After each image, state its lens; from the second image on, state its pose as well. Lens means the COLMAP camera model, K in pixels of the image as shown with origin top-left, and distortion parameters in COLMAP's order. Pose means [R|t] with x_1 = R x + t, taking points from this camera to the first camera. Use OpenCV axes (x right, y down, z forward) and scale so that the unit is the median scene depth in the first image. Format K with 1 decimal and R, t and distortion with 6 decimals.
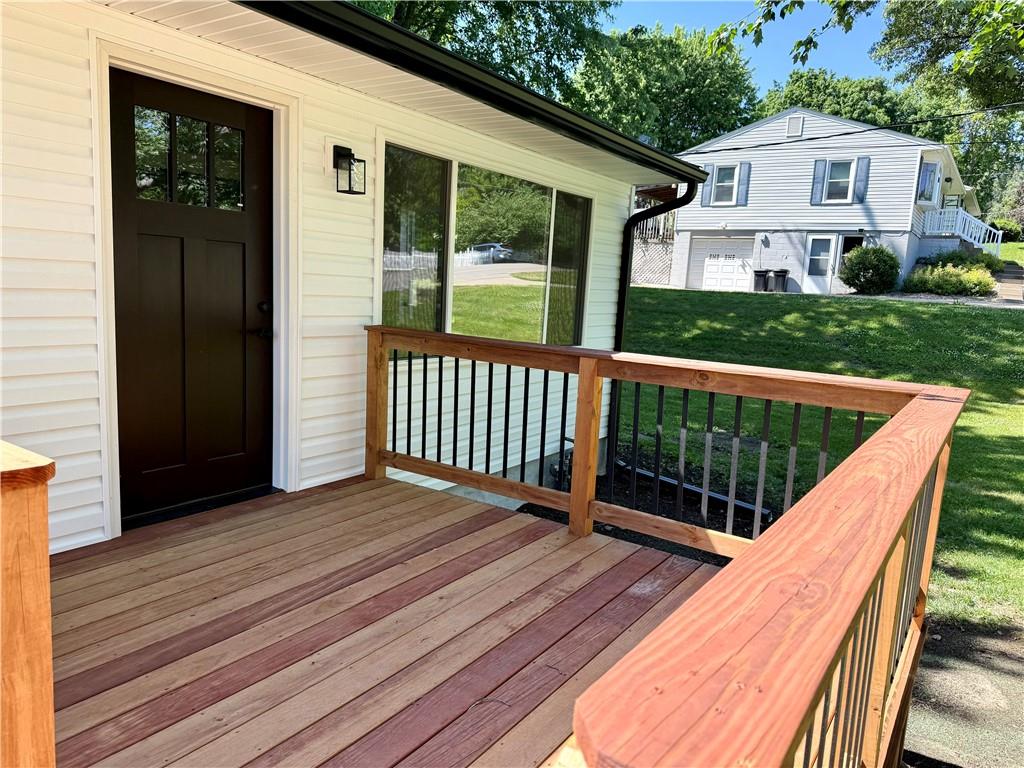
lens RADIAL K [[734.9, 0, 512.6], [0, 734.9, 378.5], [0, 0, 1]] dist [0.082578, -0.085762]
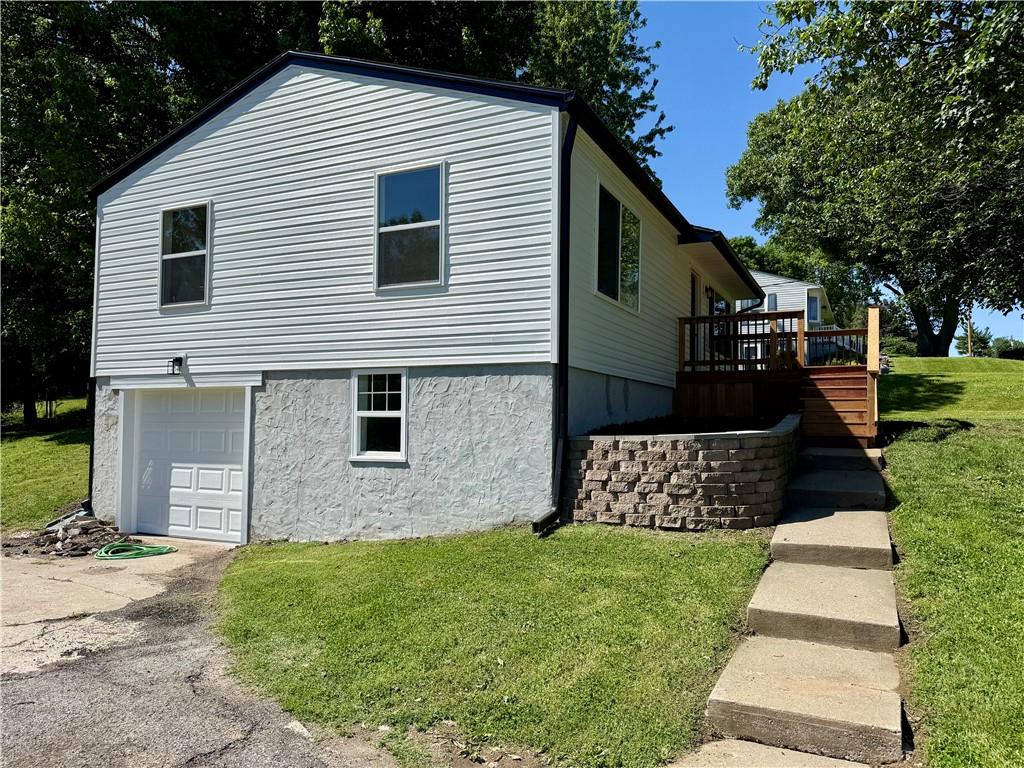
lens RADIAL K [[734.9, 0, 521.4], [0, 734.9, 386.8], [0, 0, 1]] dist [0.082578, -0.085762]
pose [[0.987473, -0.042197, 0.152044, -0.279926], [0.068680, 0.982456, -0.173386, 0.121350], [-0.142060, 0.181656, 0.973047, -0.379513]]
